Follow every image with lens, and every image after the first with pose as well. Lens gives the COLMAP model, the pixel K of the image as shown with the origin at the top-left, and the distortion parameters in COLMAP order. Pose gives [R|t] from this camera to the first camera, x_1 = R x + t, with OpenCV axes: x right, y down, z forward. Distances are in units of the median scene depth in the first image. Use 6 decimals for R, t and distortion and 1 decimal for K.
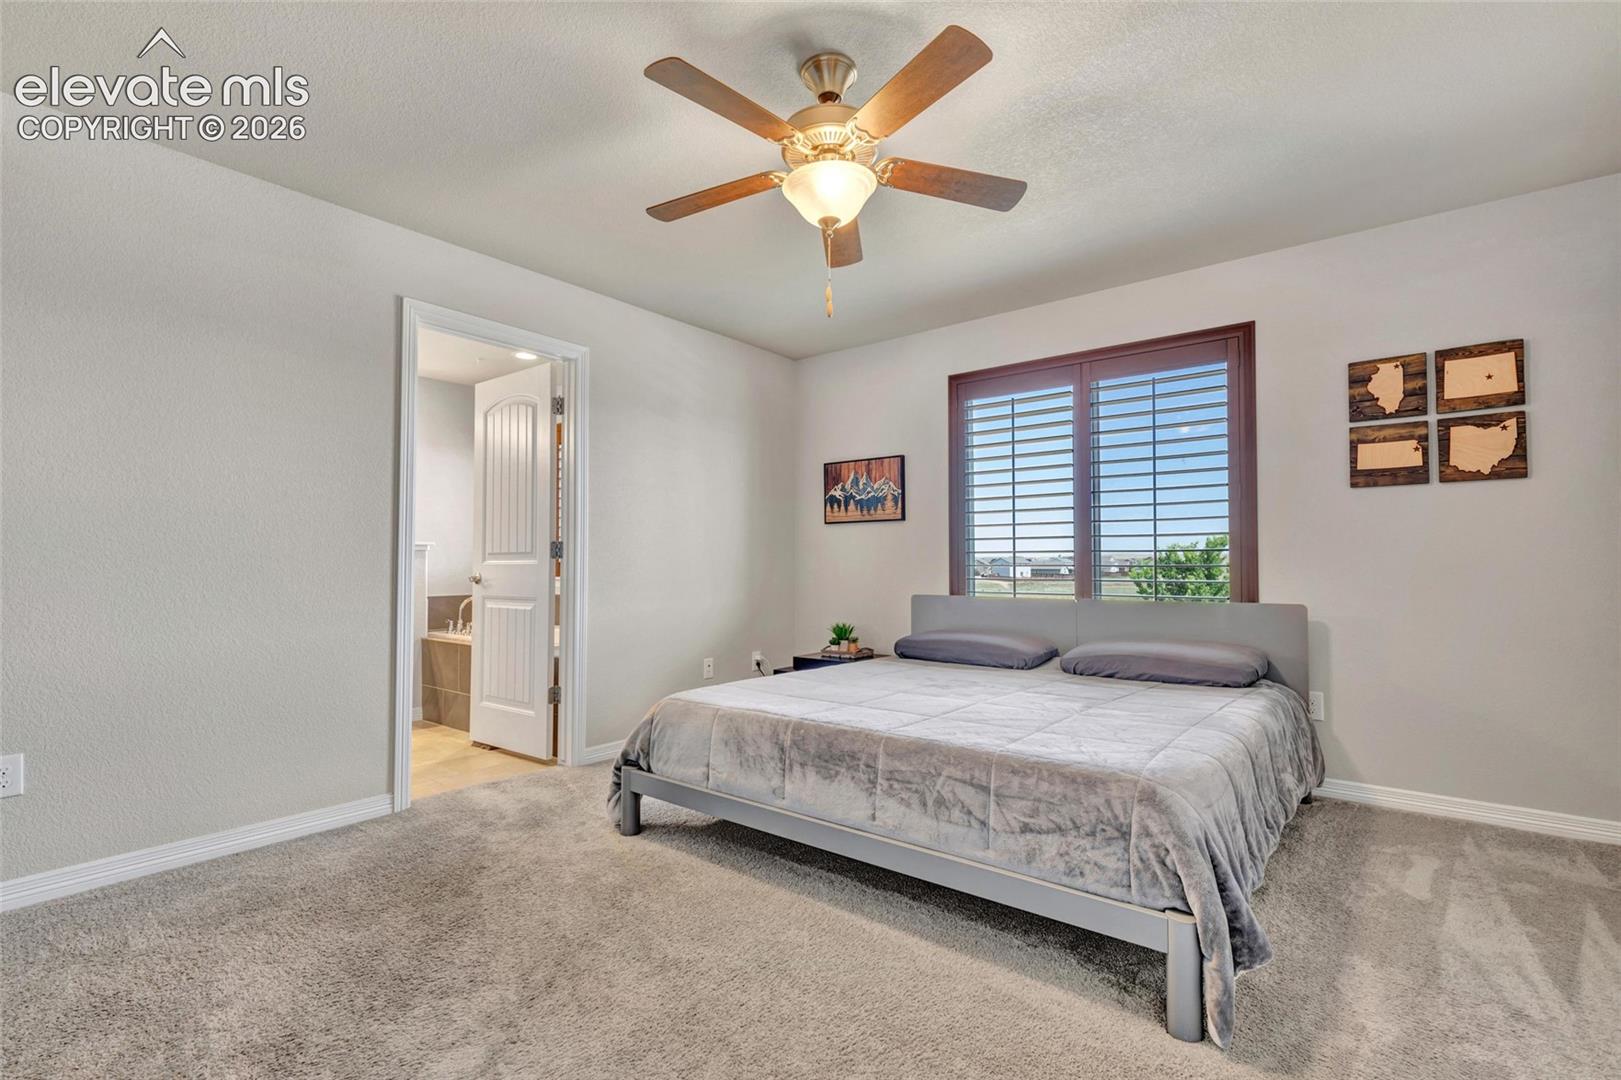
lens RADIAL K [[736.4, 0, 815.2], [0, 736.4, 550.8], [0, 0, 1]] dist [0.003466, 0.000372]
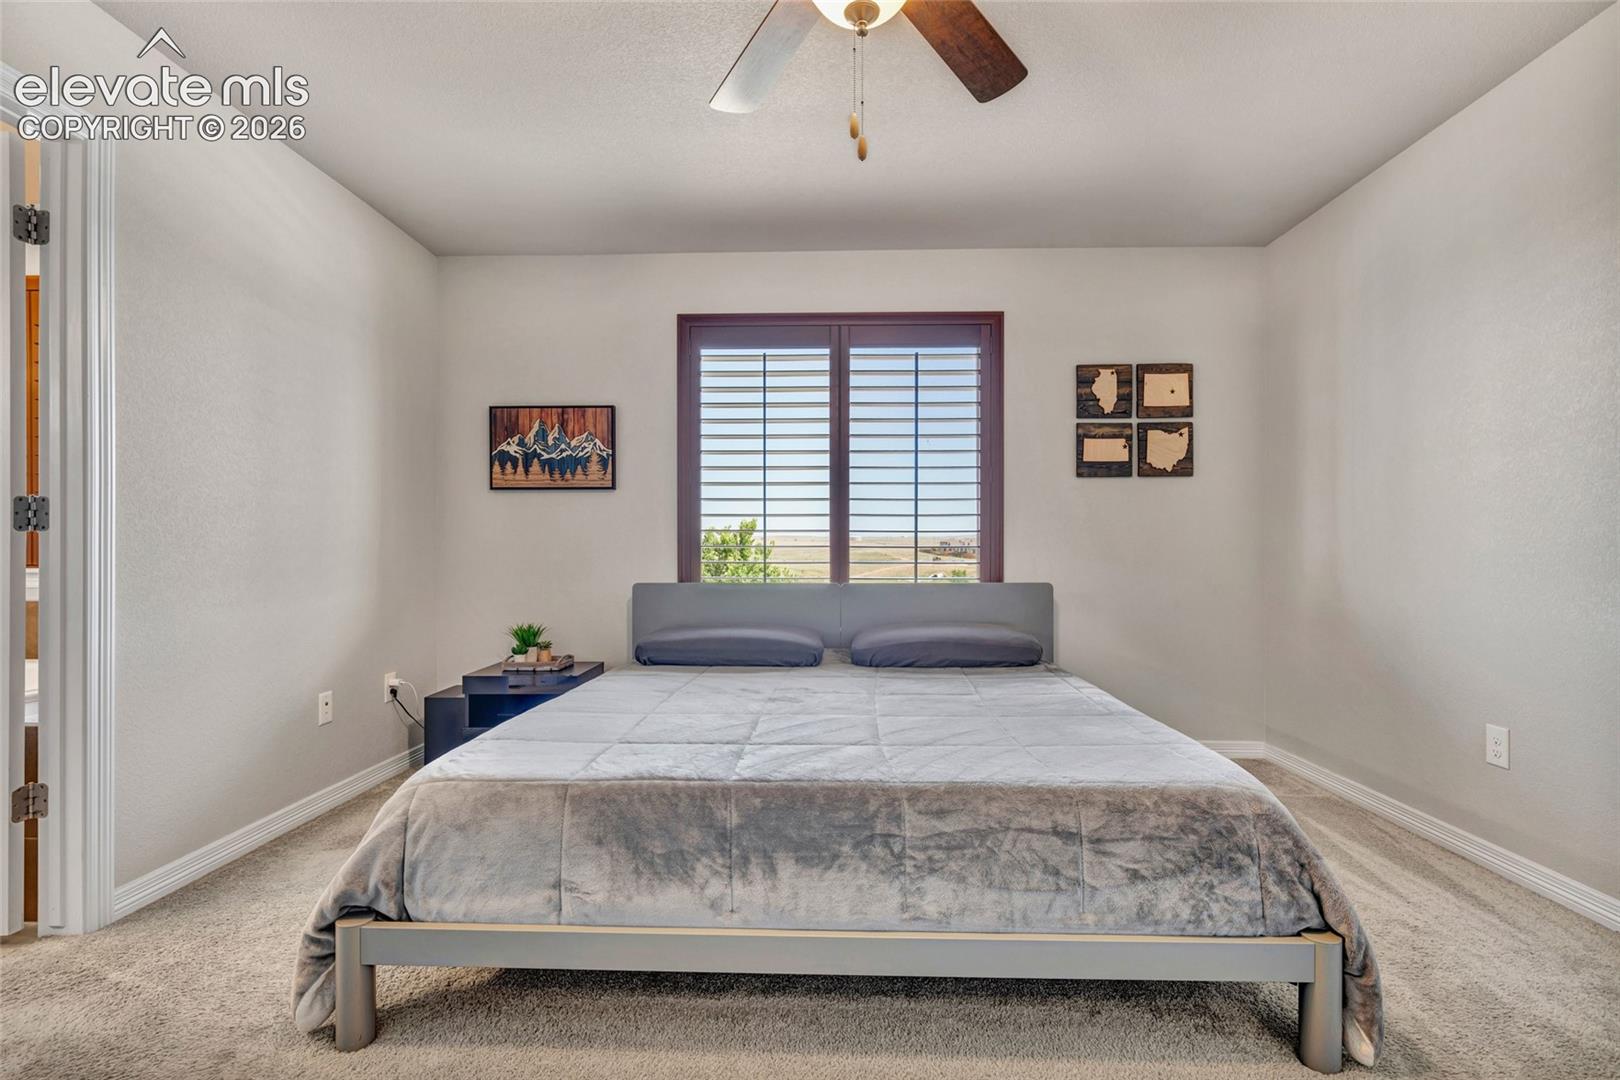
lens RADIAL K [[754.9, 0, 812.7], [0, 754.9, 550.7], [0, 0, 1]] dist [-0.001752, 0.000780]
pose [[0.802627, -0.001642, 0.596479, -0.272333], [-0.012918, 0.999714, 0.020135, 0.007586], [-0.596341, -0.023866, 0.802376, 0.319916]]
